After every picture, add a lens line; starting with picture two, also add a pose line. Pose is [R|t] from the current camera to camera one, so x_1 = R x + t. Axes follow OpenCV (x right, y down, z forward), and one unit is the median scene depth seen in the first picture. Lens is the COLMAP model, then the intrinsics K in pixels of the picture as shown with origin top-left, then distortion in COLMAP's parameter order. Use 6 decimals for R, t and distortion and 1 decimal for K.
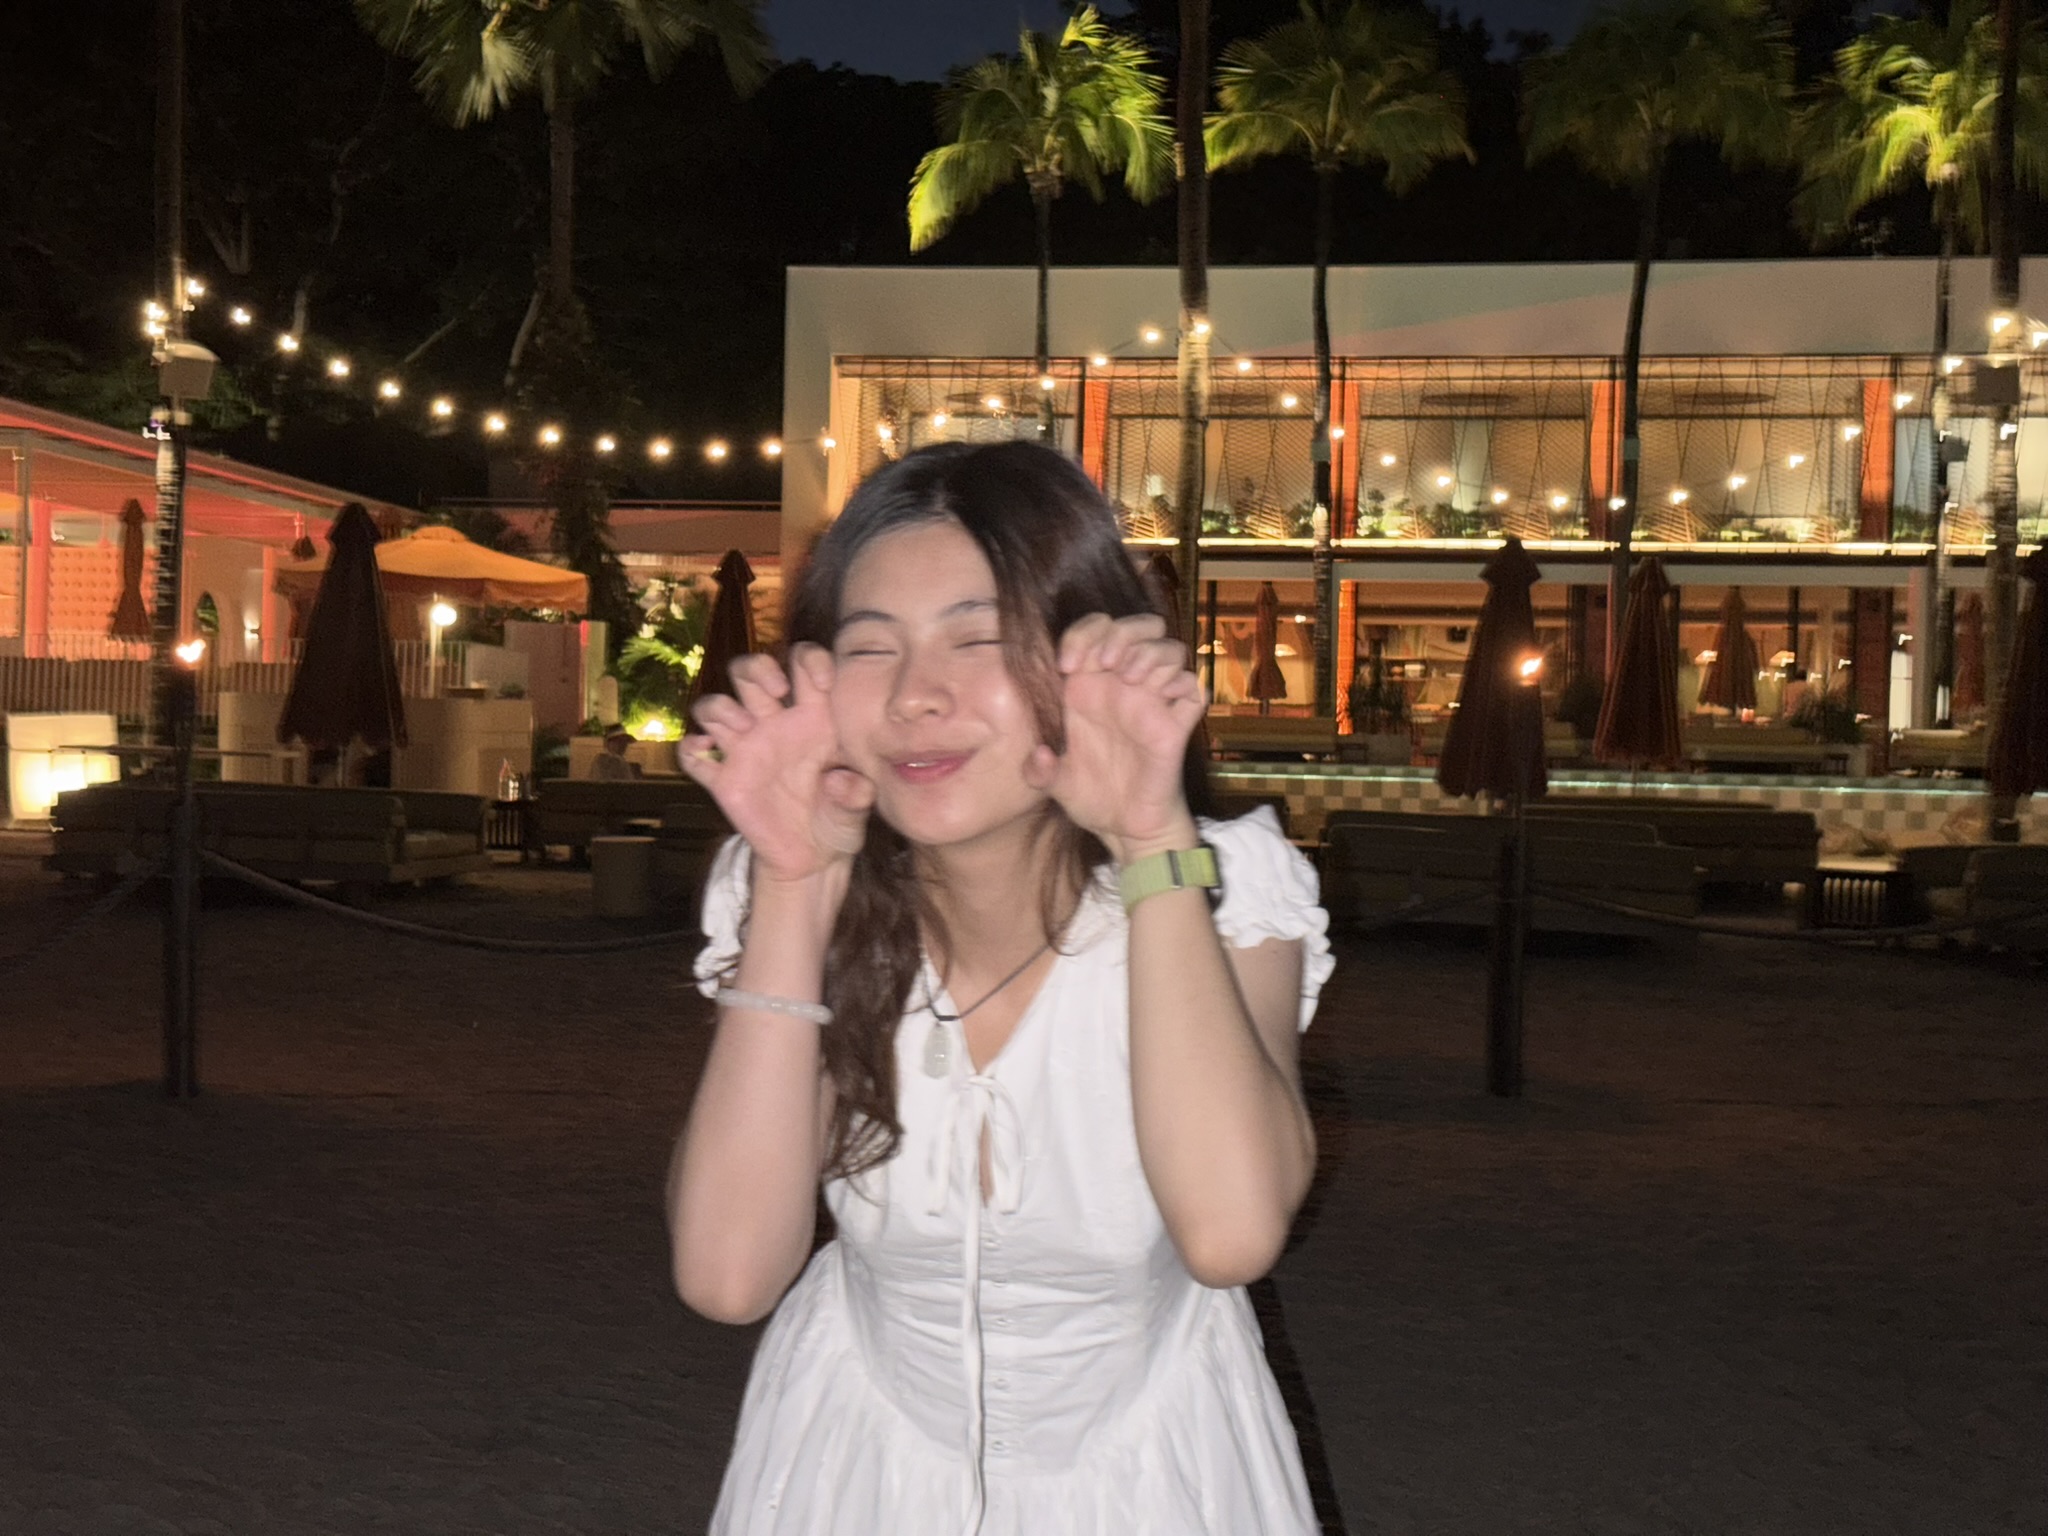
lens RADIAL K [[2882.0, 0, 939.6], [0, 2882.0, 763.6], [0, 0, 1]] dist [0.200571, -0.529750]
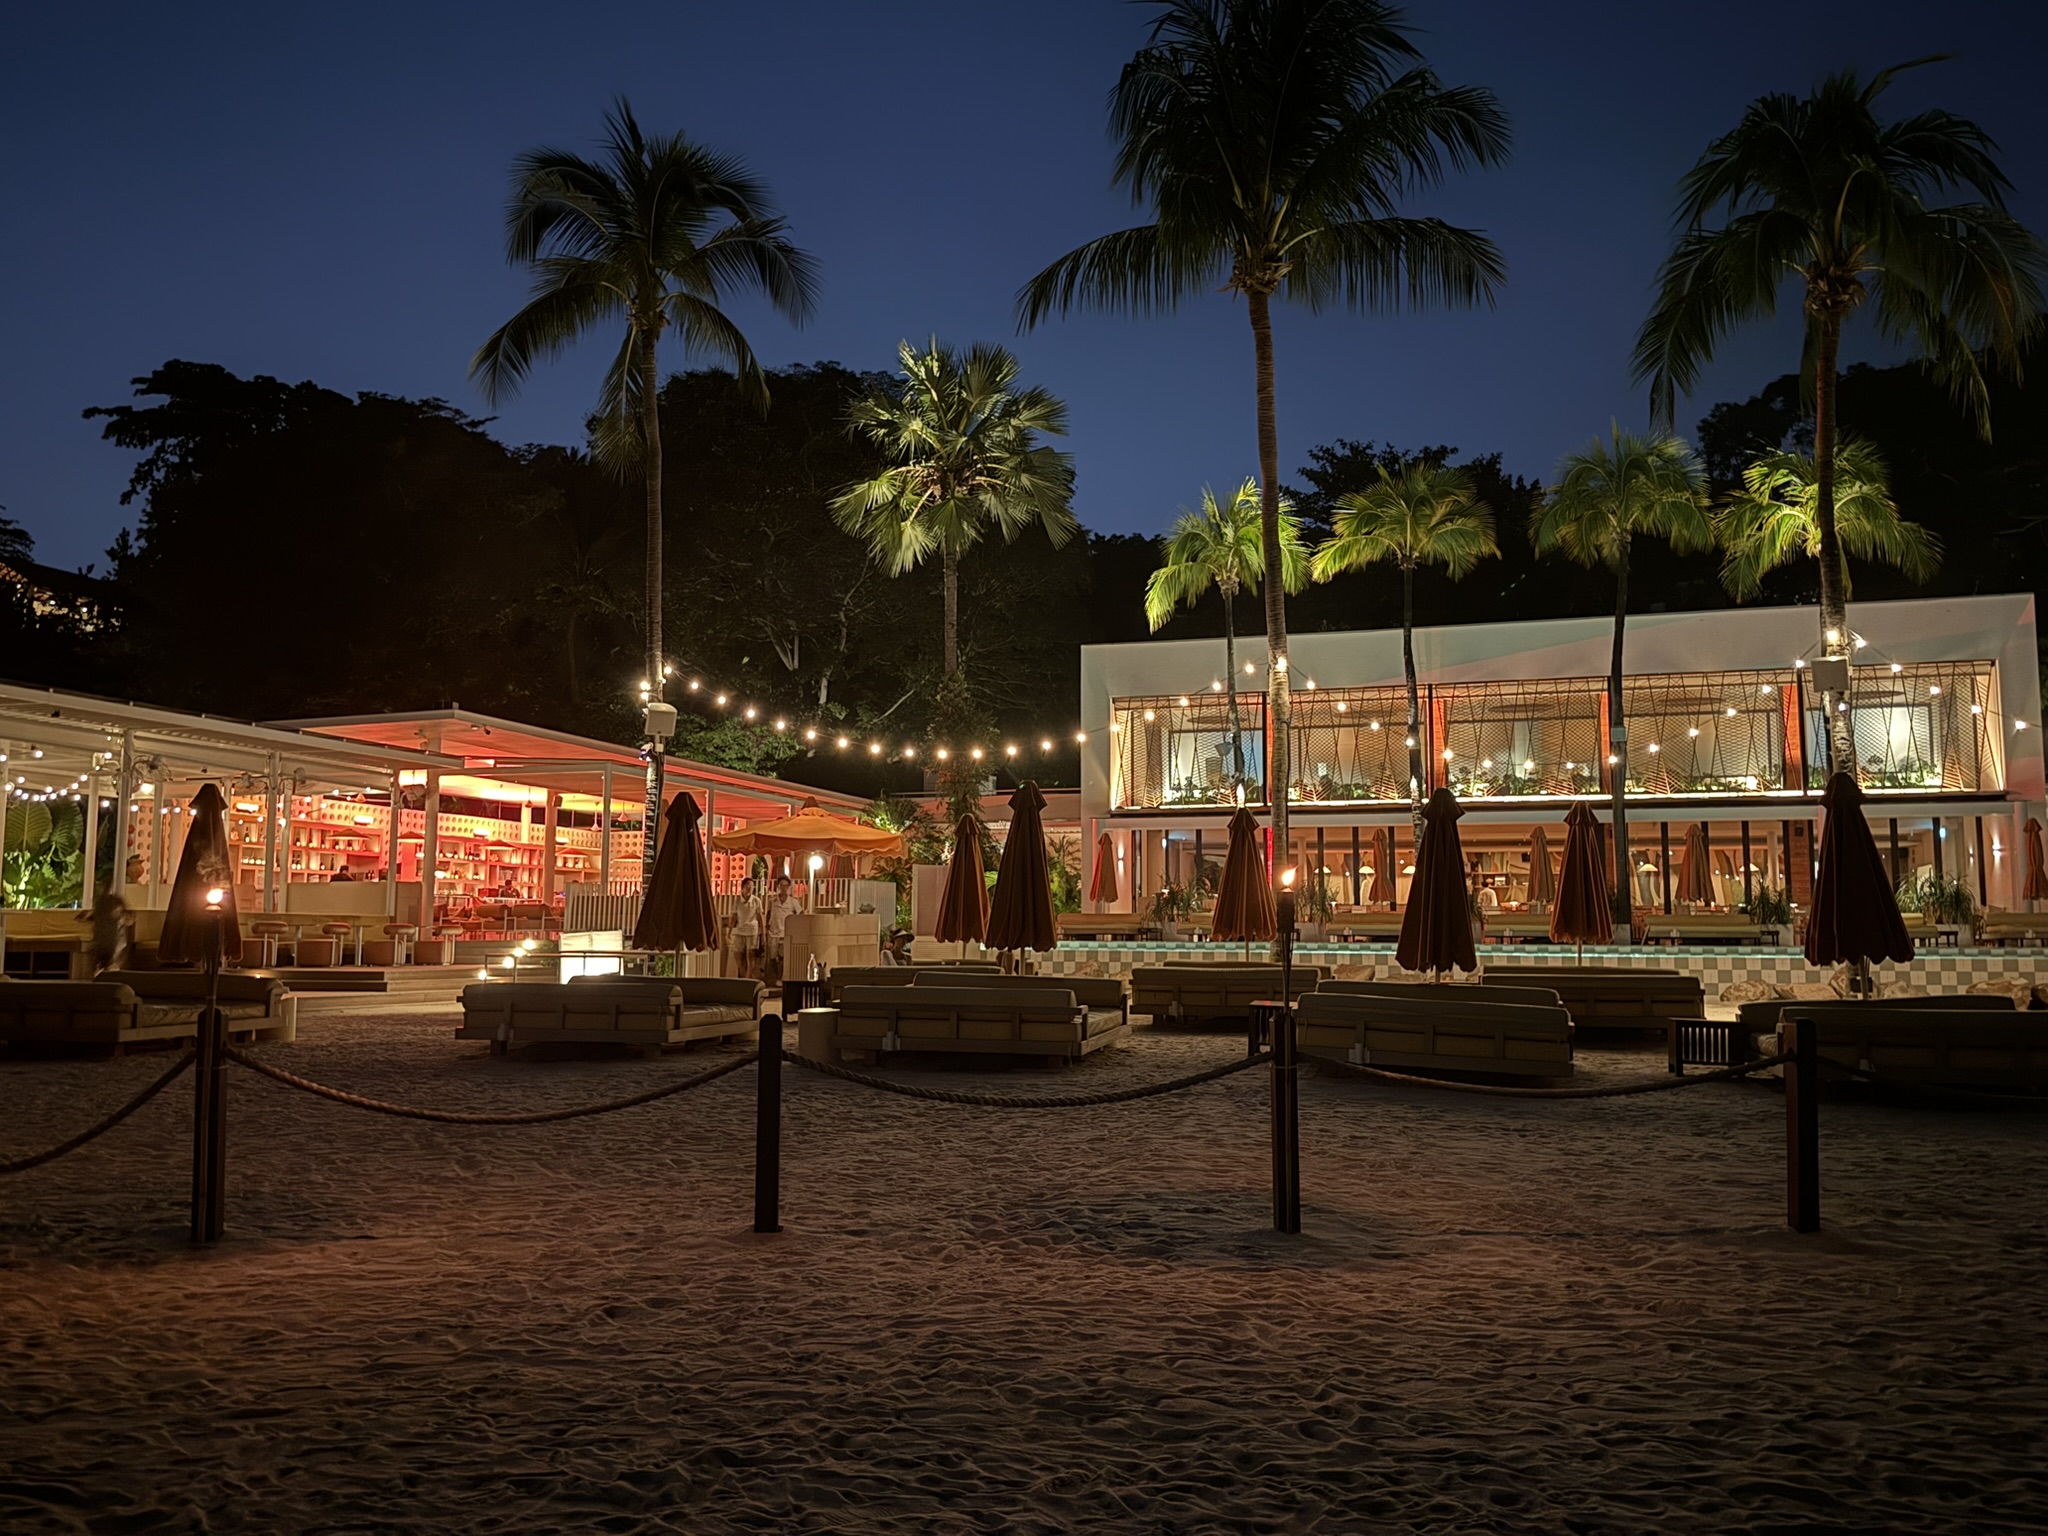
lens RADIAL K [[1656.8, 0, 1024.0], [0, 1656.8, 768.0], [0, 0, 1]] dist [0.177295, -0.354832]
pose [[0.987780, -0.037579, -0.151254, 0.065714], [0.021422, 0.994021, -0.107067, -0.001810], [0.154373, 0.102518, 0.982679, 0.085152]]
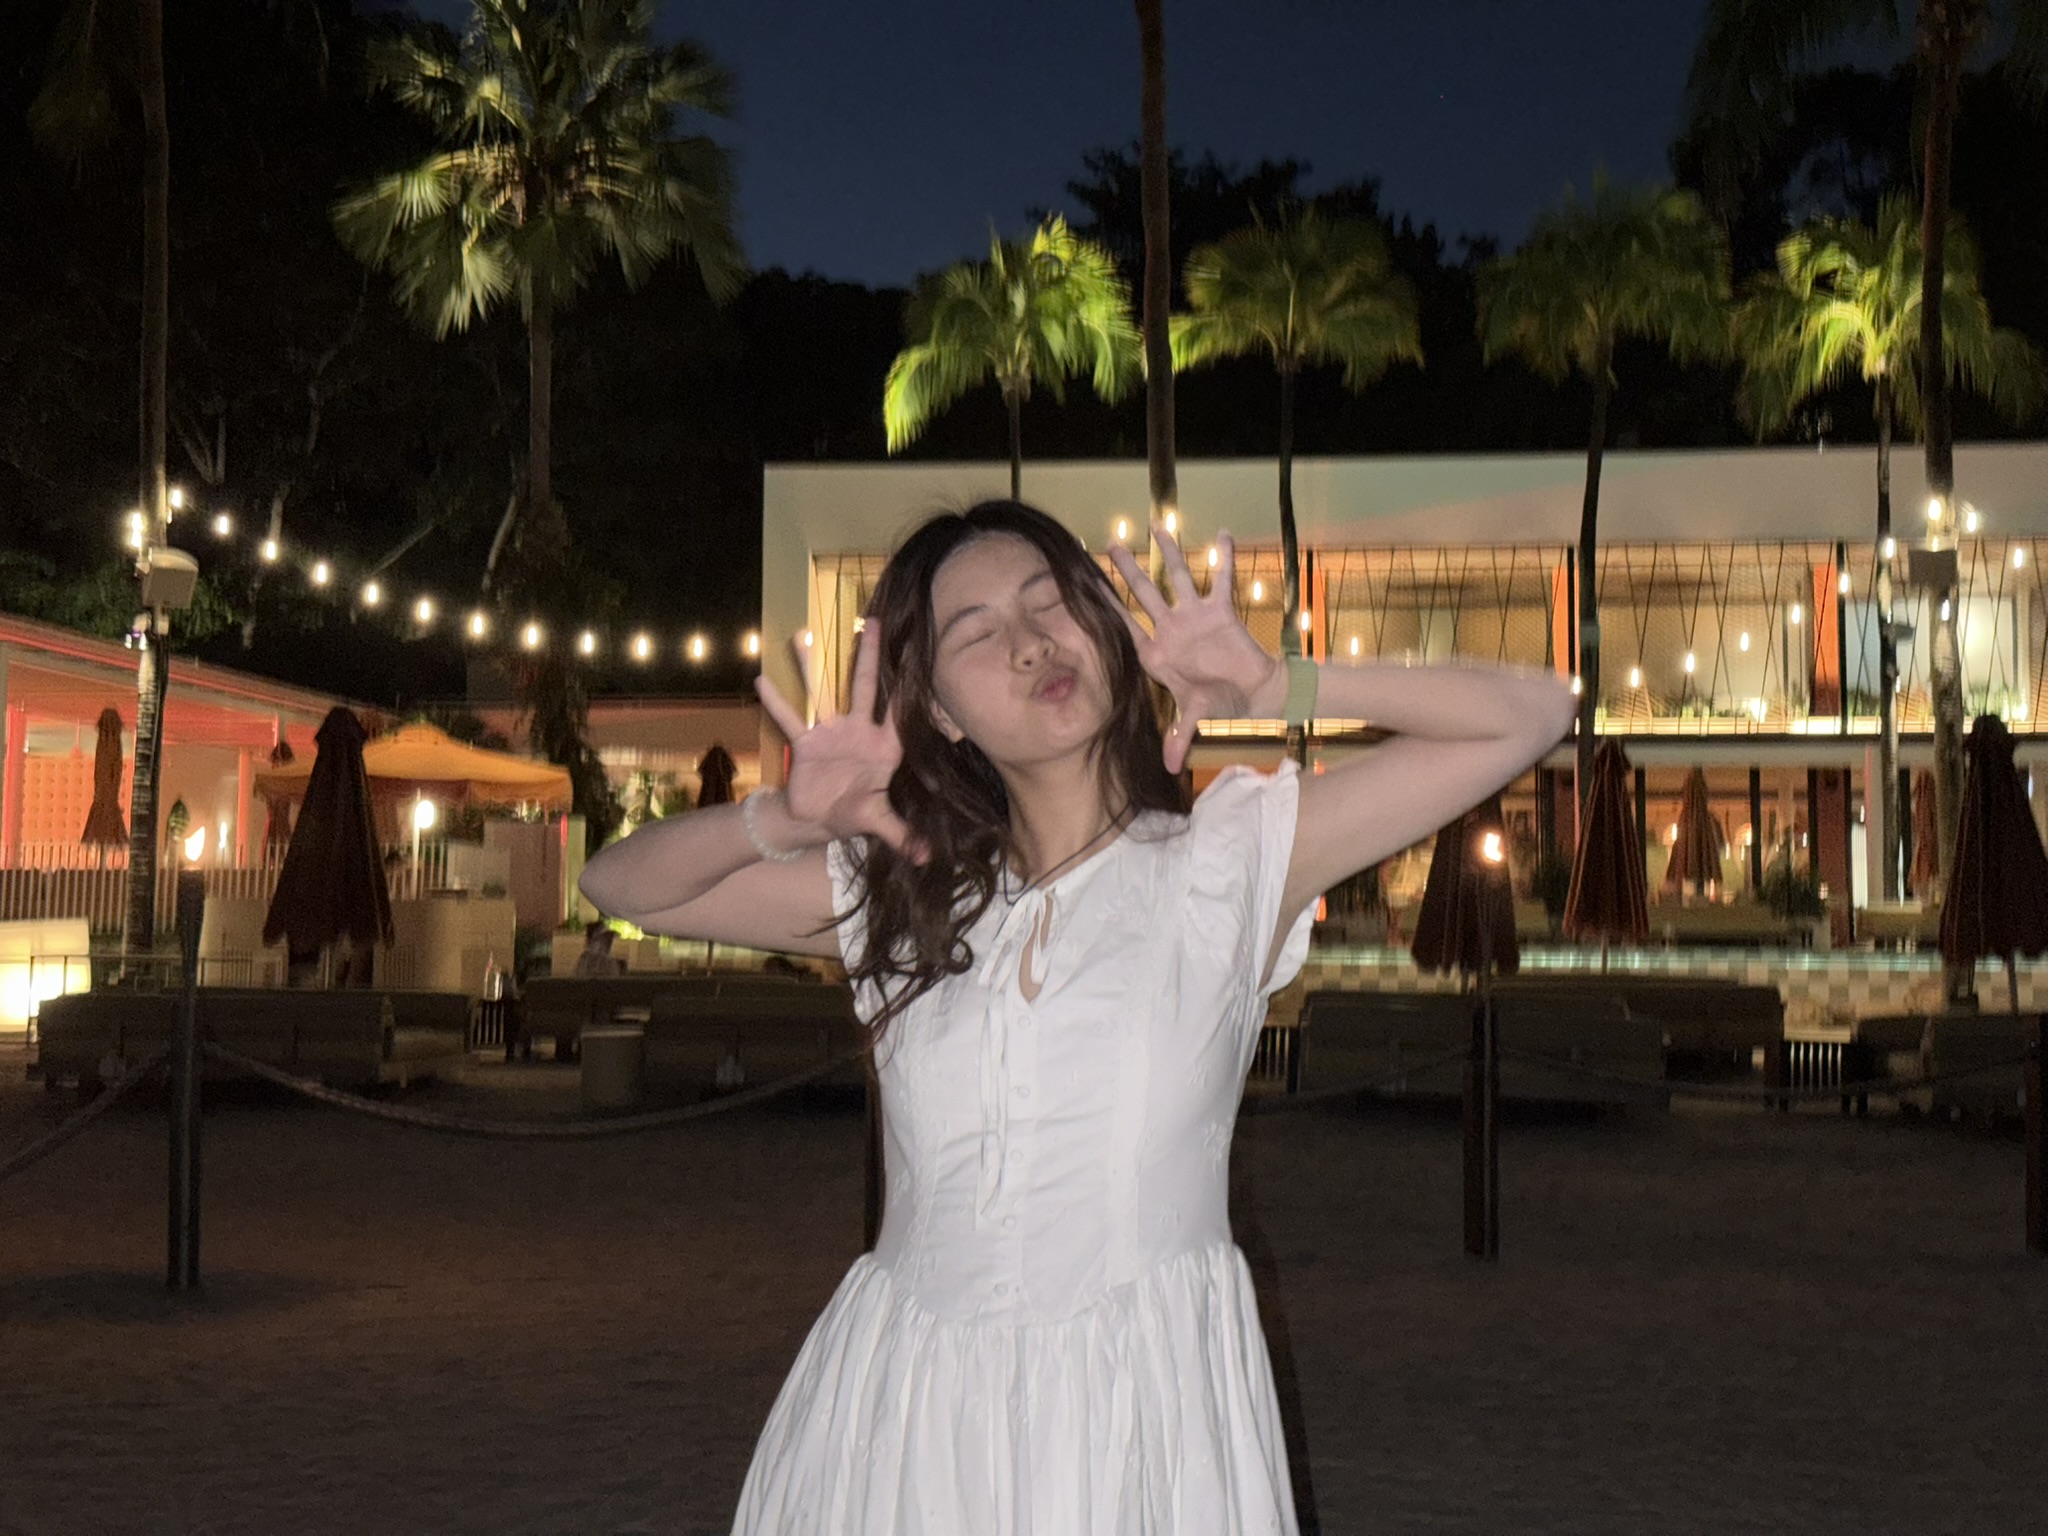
lens RADIAL K [[2897.0, 0, 1035.4], [0, 2897.0, 712.3], [0, 0, 1]] dist [0.200079, -0.514756]
pose [[0.999008, -0.016867, 0.041202, -0.000989], [0.020271, 0.996289, -0.083655, 0.001653], [-0.039638, 0.084407, 0.995643, -0.013910]]
